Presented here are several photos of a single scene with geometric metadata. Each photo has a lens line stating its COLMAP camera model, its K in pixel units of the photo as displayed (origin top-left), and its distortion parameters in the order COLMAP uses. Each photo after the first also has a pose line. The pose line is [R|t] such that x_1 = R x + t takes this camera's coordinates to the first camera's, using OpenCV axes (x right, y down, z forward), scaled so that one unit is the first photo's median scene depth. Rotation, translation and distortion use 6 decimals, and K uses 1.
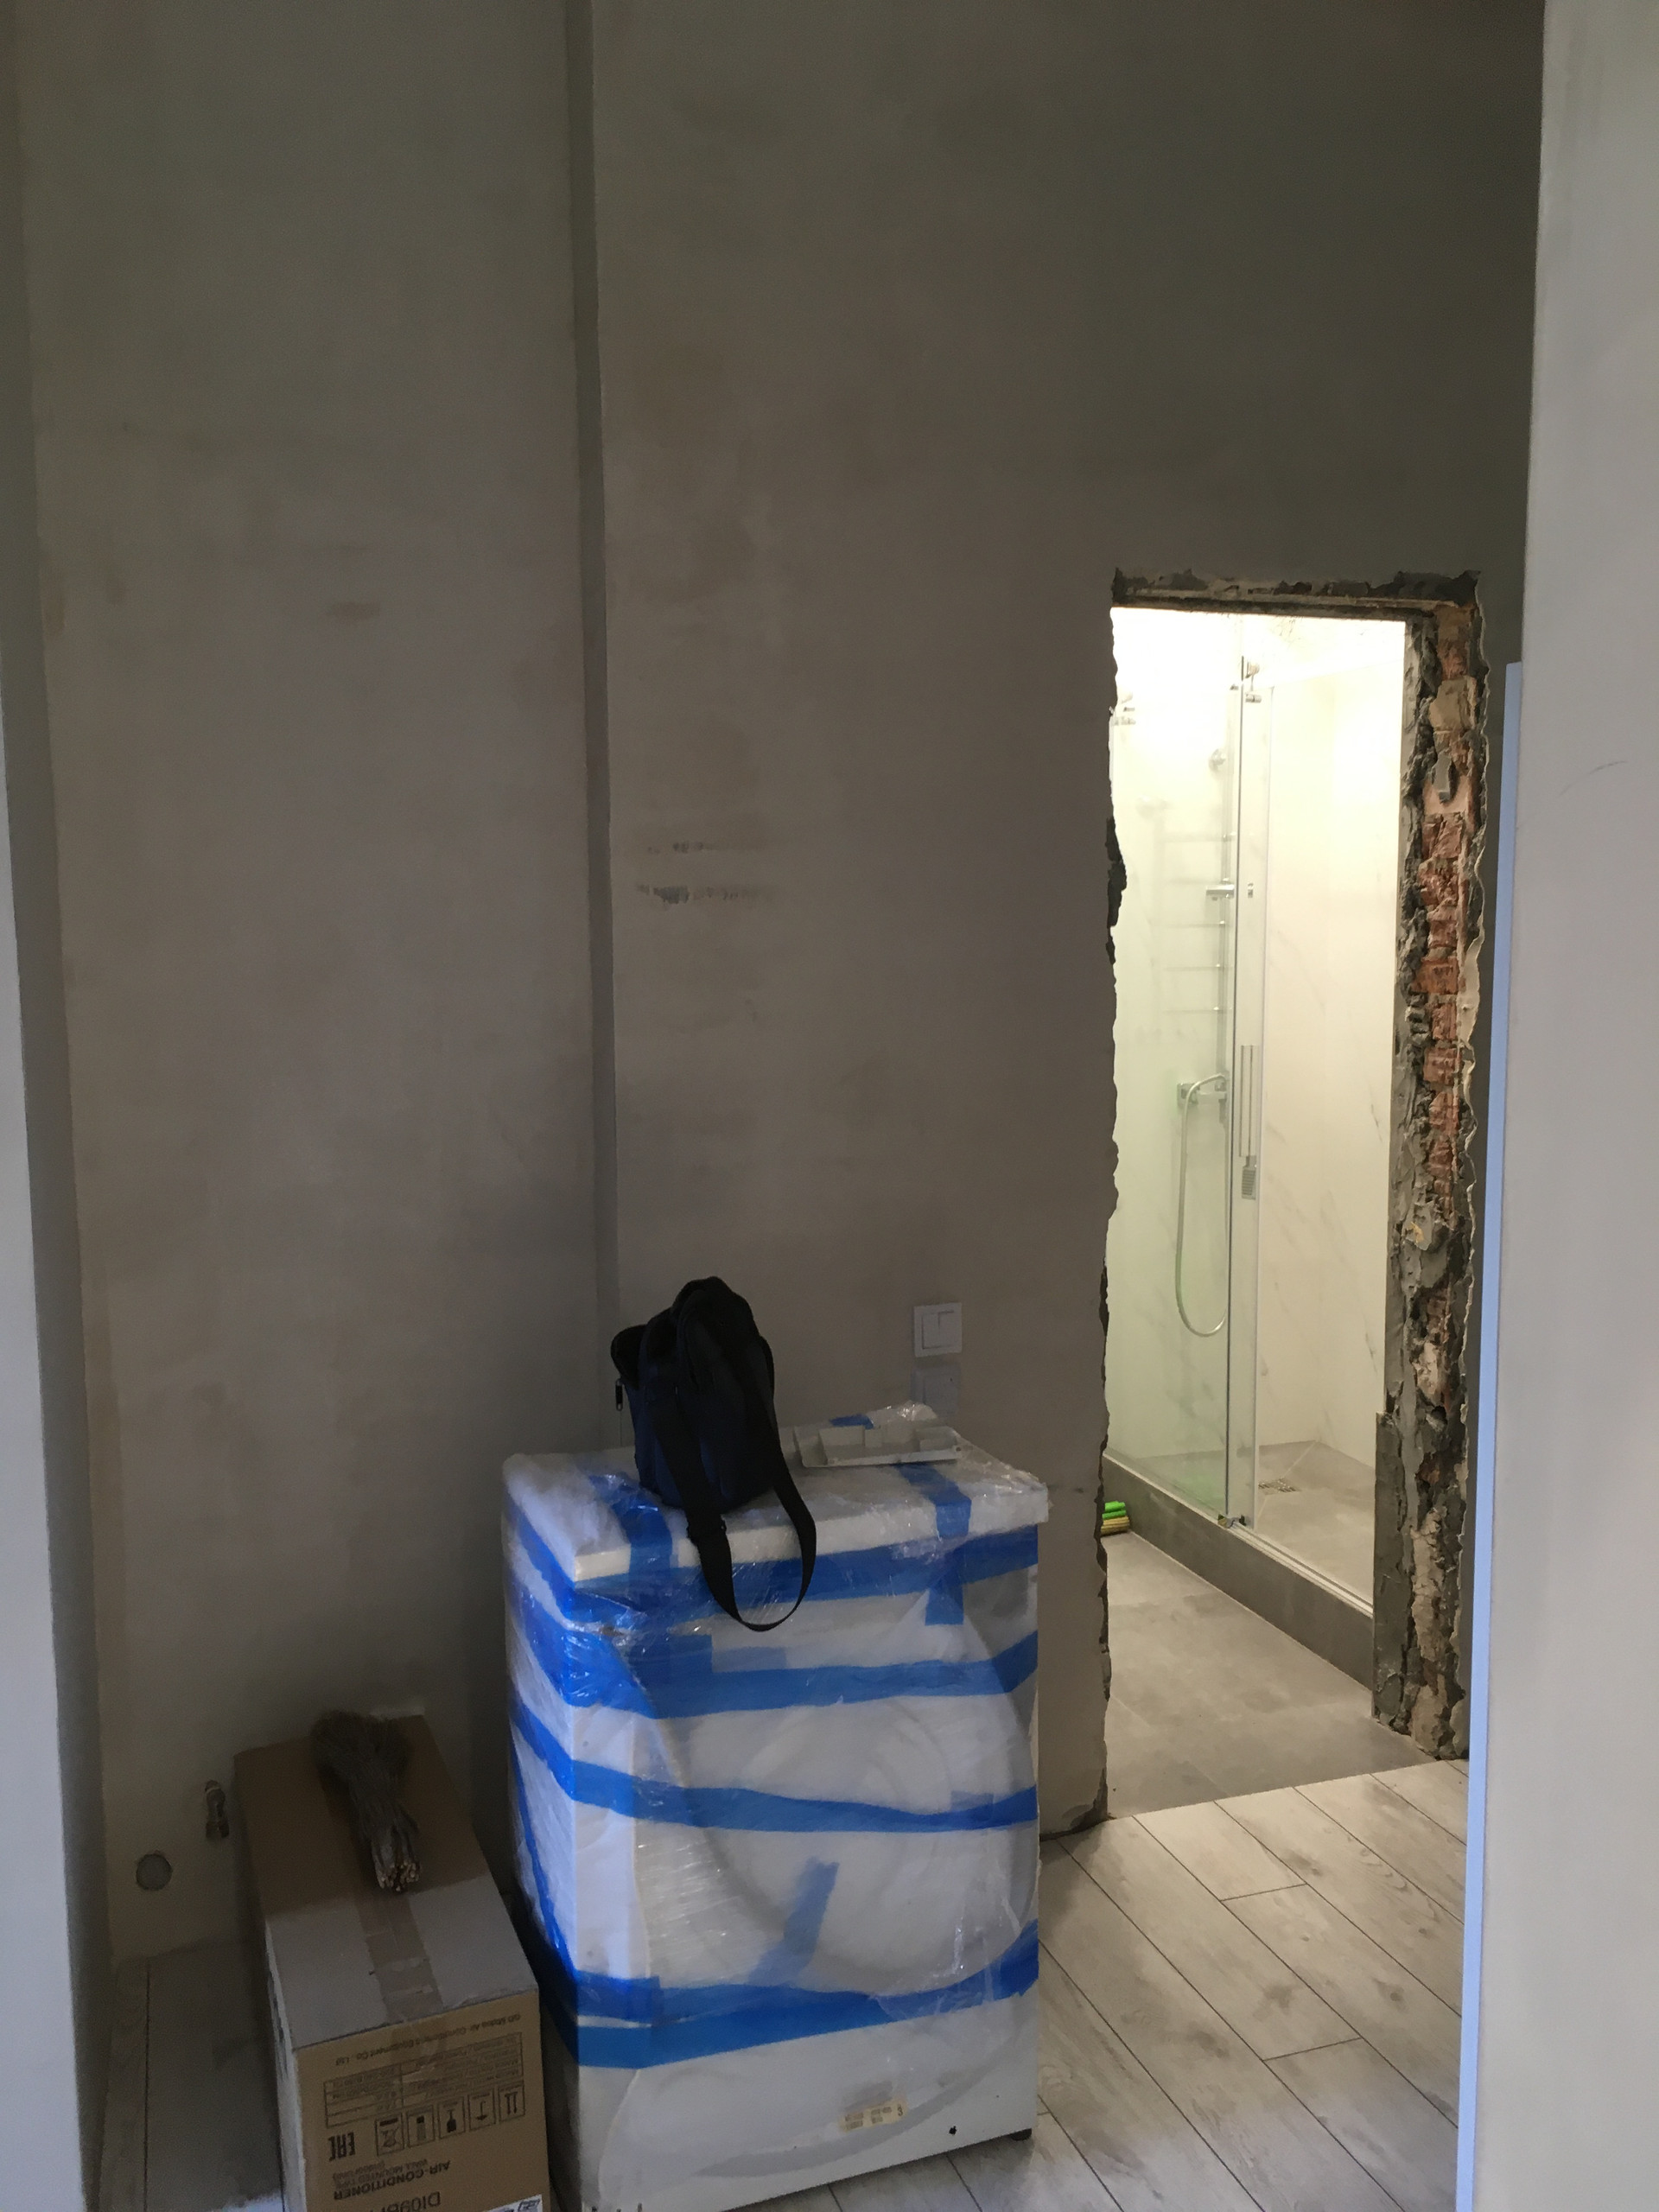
lens RADIAL K [[1865.0, 0, 843.7], [0, 1865.0, 1102.6], [0, 0, 1]] dist [0.064140, -0.086227]
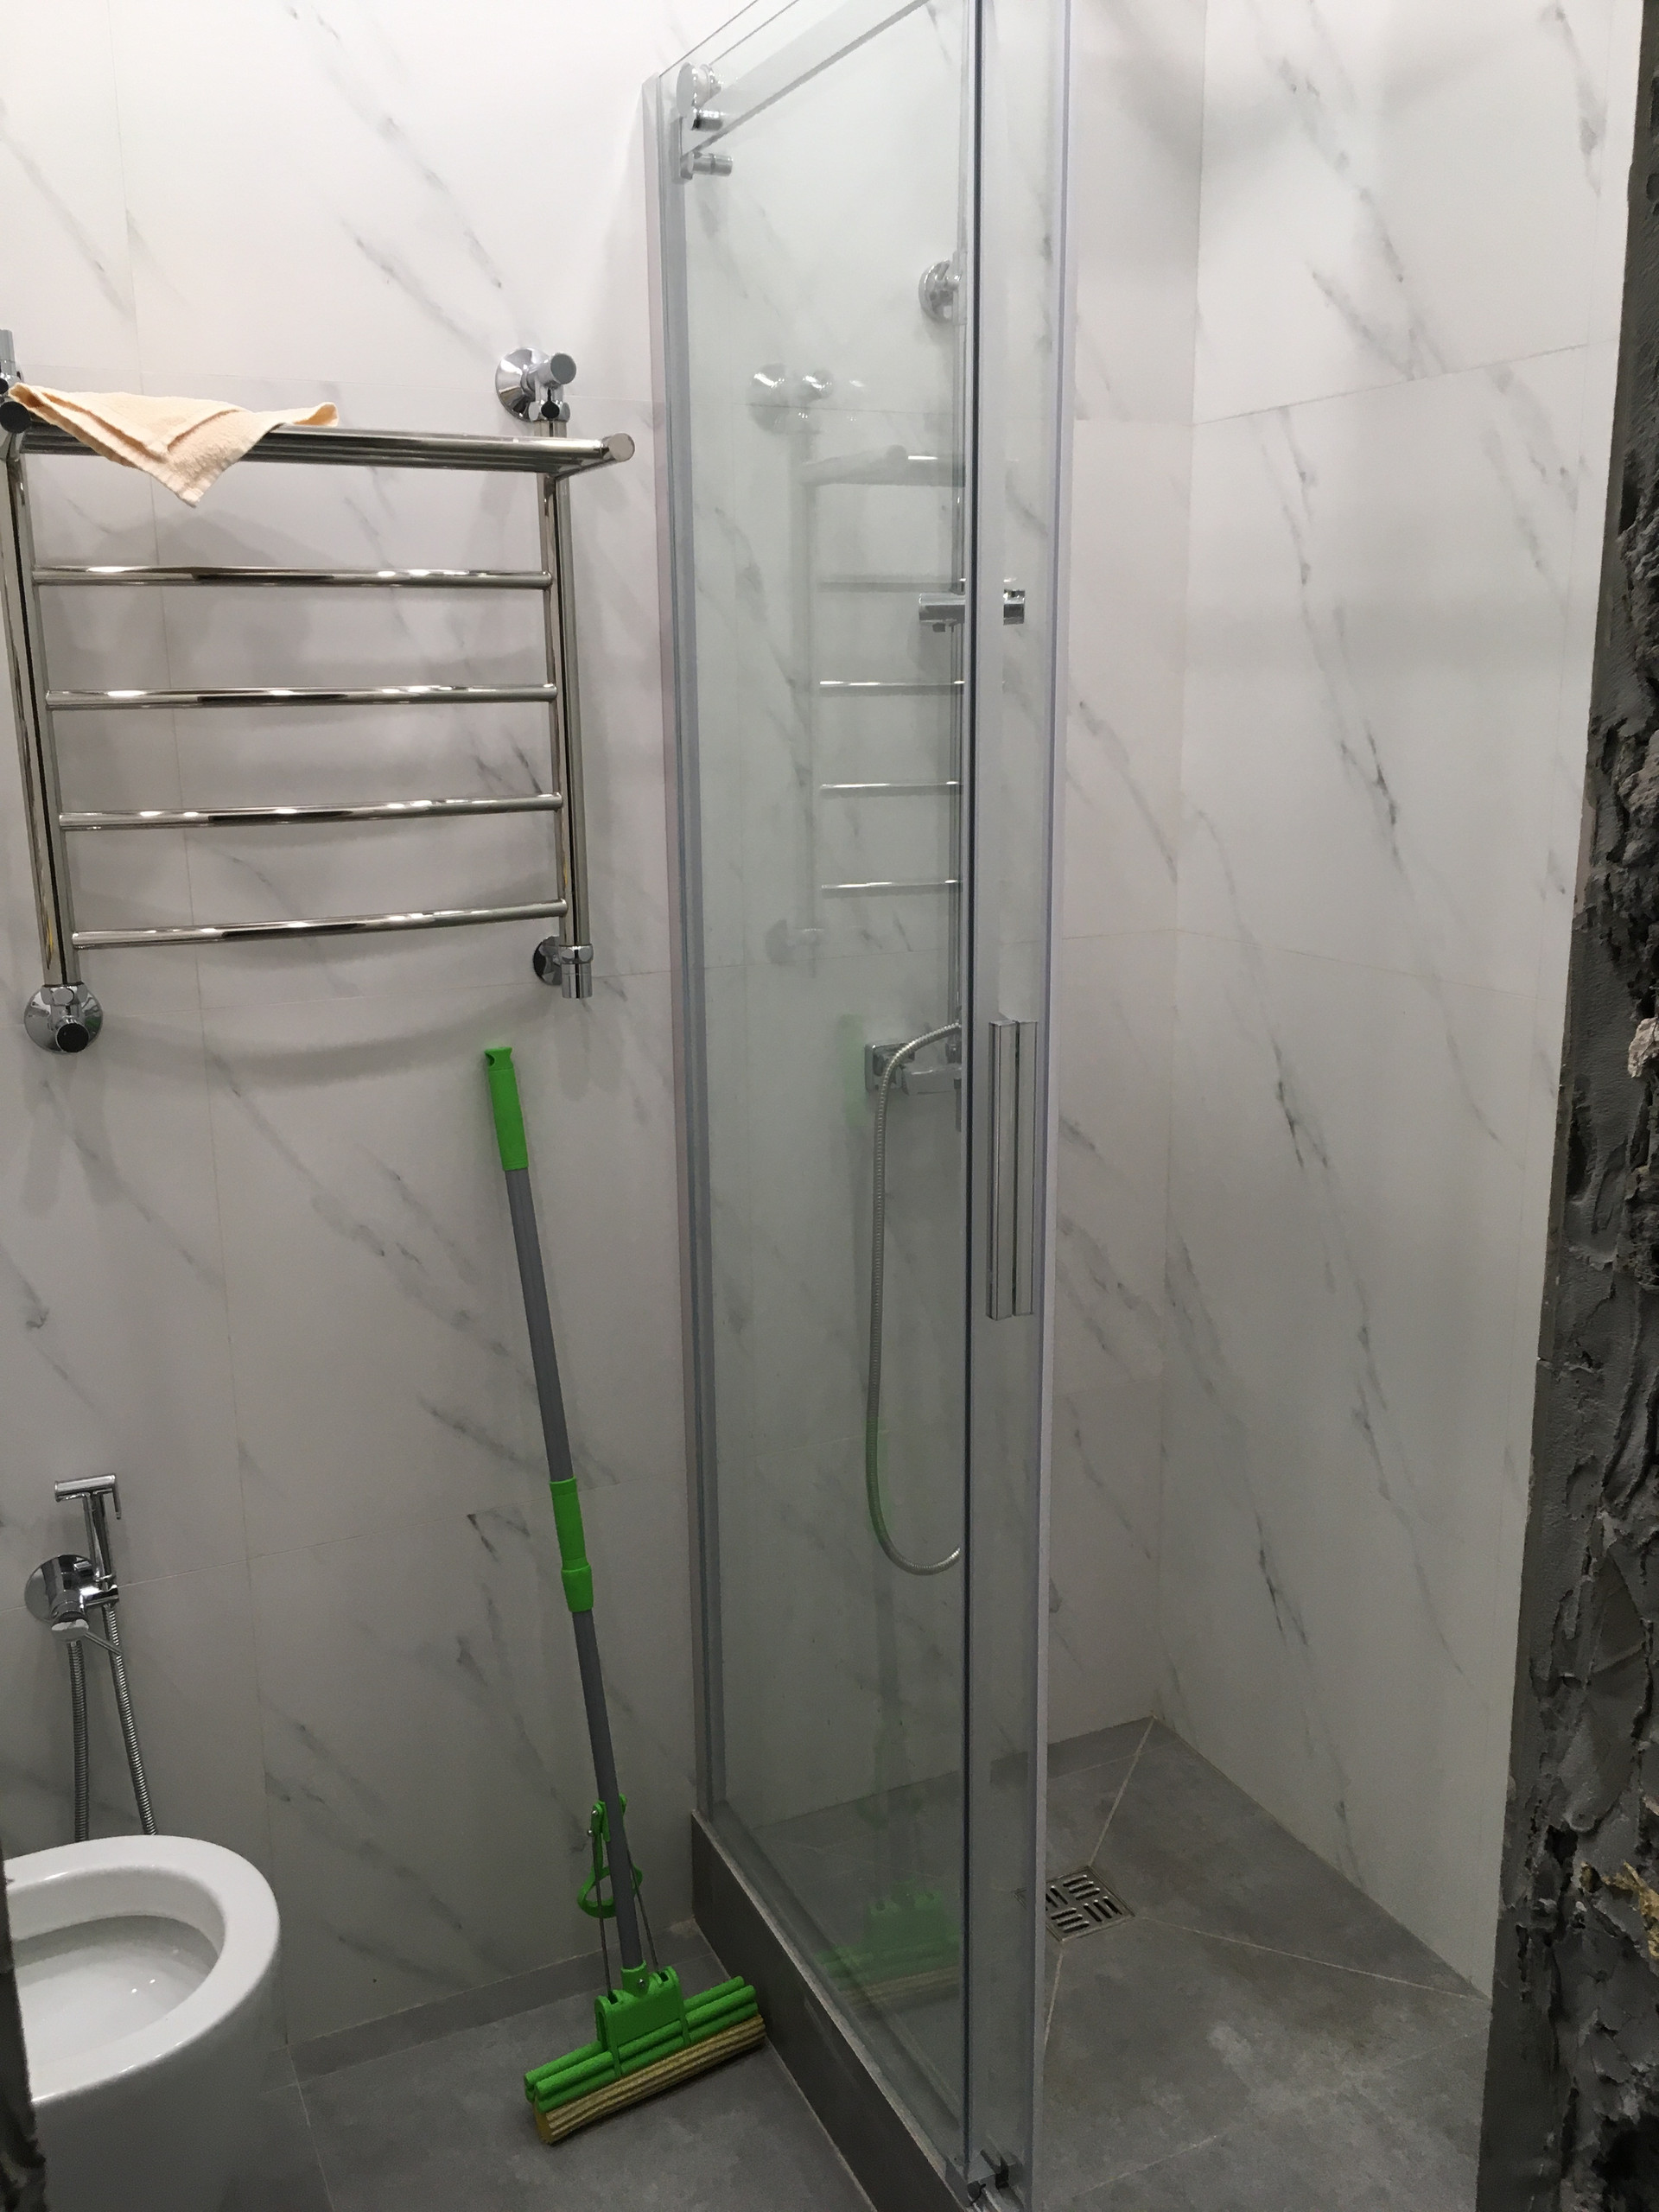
lens RADIAL K [[1865.0, 0, 812.6], [0, 1865.0, 1100.6], [0, 0, 1]] dist [0.064140, -0.086227]
pose [[0.995212, -0.029822, 0.093080, 0.125321], [0.018777, 0.992913, 0.117355, -0.051329], [-0.095920, -0.115045, 0.988718, 0.559463]]
